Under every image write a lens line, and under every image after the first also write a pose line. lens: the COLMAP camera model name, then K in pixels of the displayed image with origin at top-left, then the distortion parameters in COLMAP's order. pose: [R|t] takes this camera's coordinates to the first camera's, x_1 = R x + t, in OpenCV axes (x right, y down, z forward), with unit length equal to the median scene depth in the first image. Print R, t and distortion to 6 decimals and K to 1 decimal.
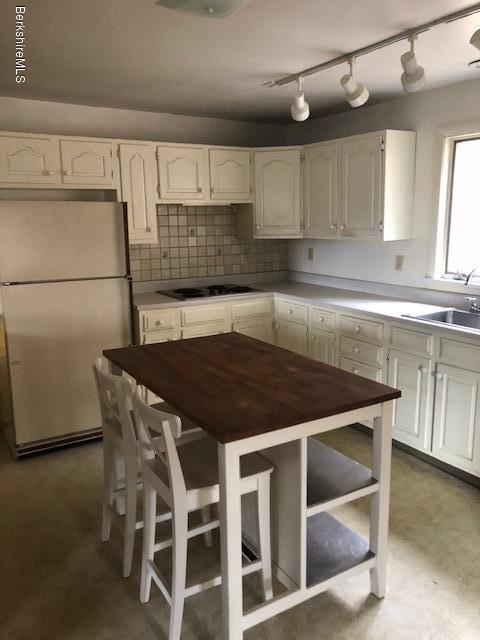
lens RADIAL K [[521.0, 0, 221.4], [0, 521.0, 320.9], [0, 0, 1]] dist [-0.006686, -0.004324]
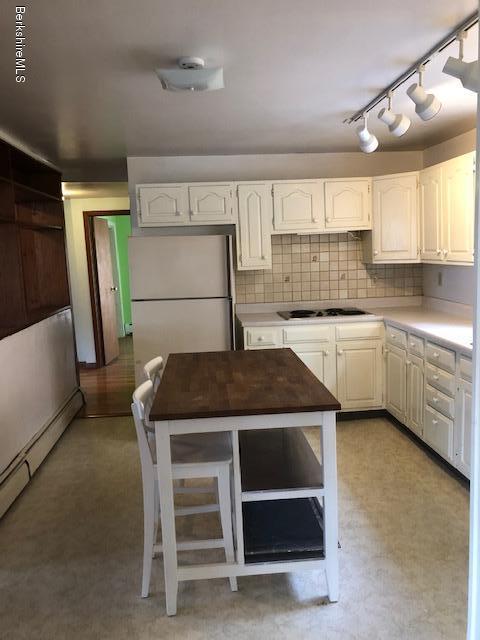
lens RADIAL K [[523.4, 0, 240.0], [0, 523.4, 320.0], [0, 0, 1]] dist [0.010803, -0.002414]
pose [[0.895476, 0.036017, -0.443651, 0.338473], [-0.058164, 0.997643, -0.036408, 0.006833], [0.441294, 0.058407, 0.895460, -0.041700]]
